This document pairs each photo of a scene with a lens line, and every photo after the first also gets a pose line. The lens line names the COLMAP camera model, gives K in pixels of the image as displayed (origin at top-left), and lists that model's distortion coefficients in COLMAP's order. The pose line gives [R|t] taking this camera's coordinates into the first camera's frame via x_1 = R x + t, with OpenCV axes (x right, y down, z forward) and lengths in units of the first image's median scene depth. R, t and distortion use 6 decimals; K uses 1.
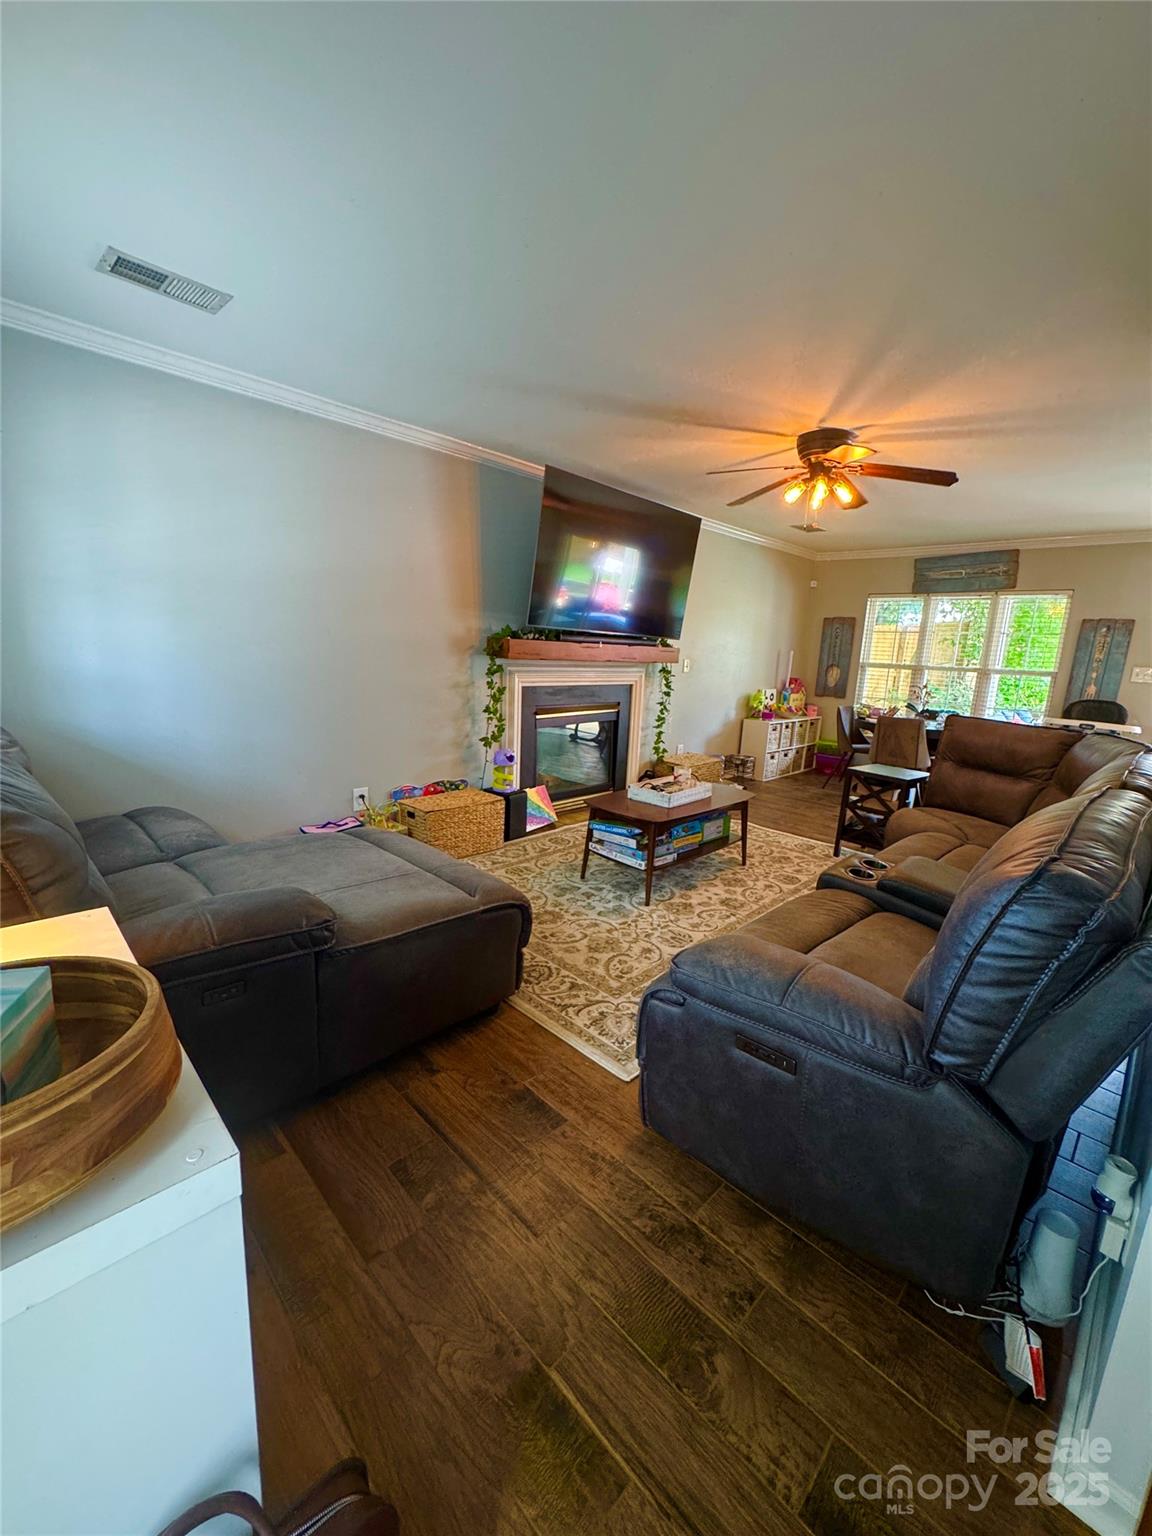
lens RADIAL K [[613.7, 0, 577.1], [0, 613.7, 766.9], [0, 0, 1]] dist [-0.002052, 0.000114]
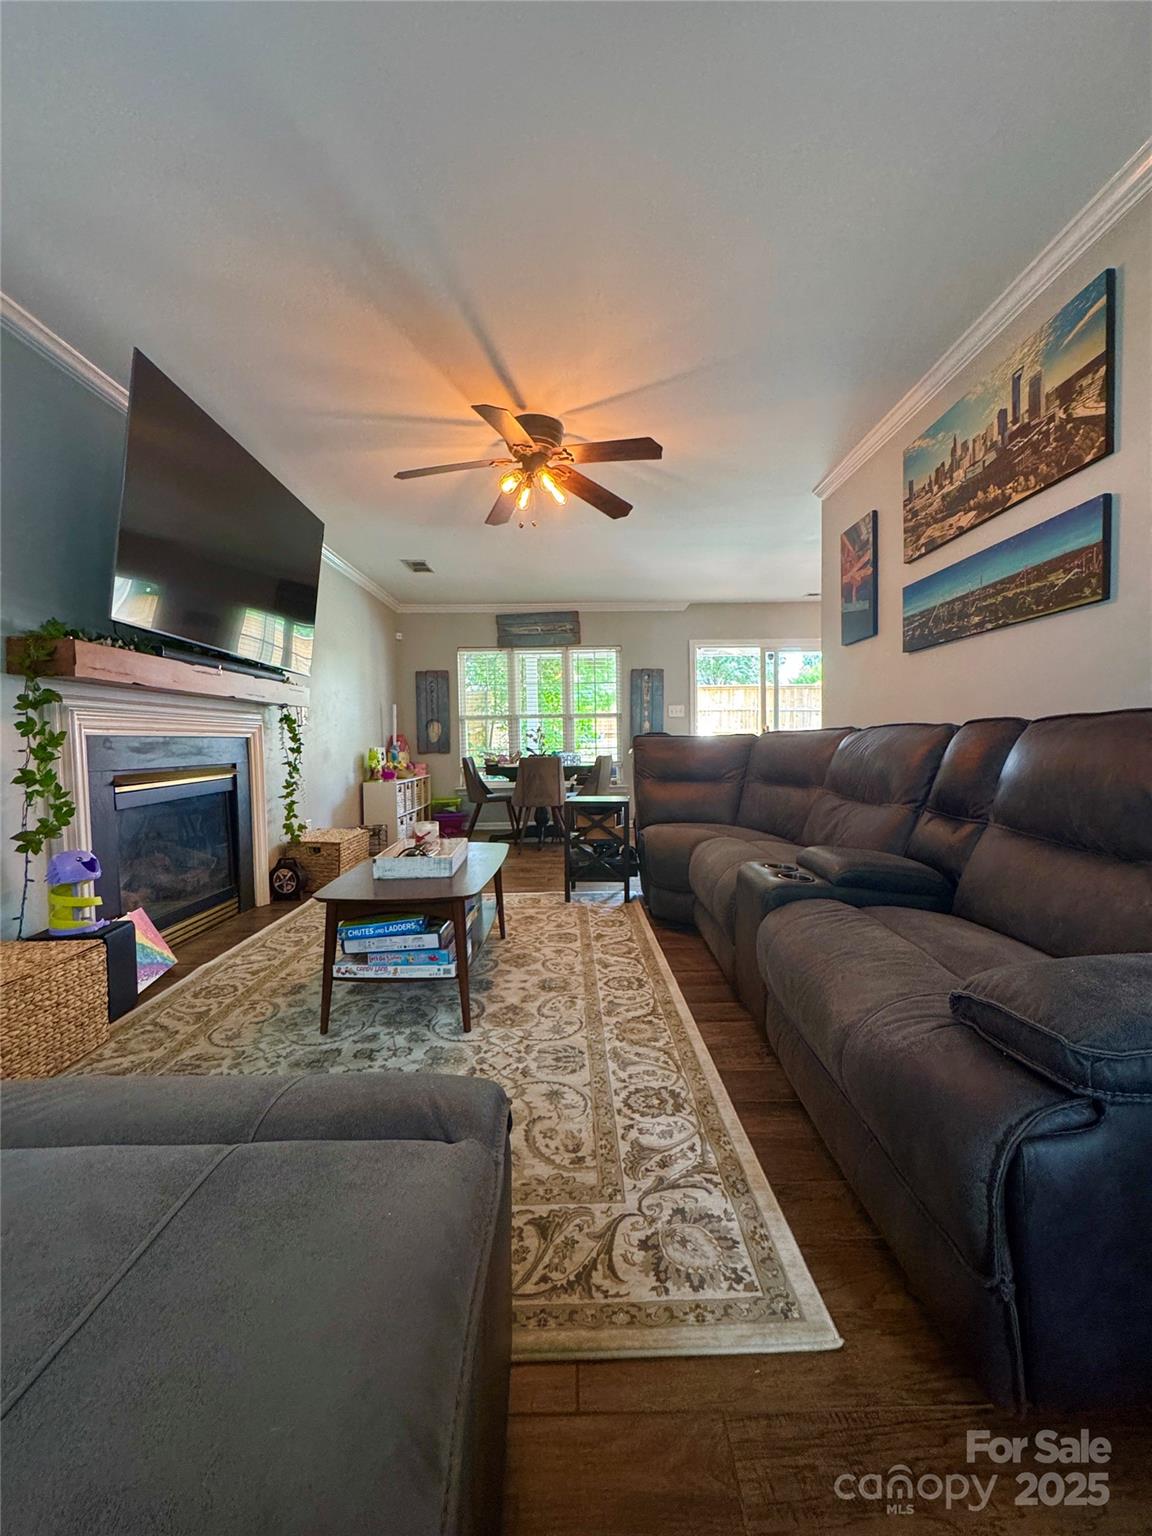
lens RADIAL K [[613.7, 0, 574.1], [0, 613.7, 768.4], [0, 0, 1]] dist [-0.002052, 0.000114]
pose [[0.701333, -0.084774, 0.707775, -0.184906], [0.182514, 0.981161, -0.063334, 0.013994], [-0.689072, 0.173597, 0.703593, 0.331820]]
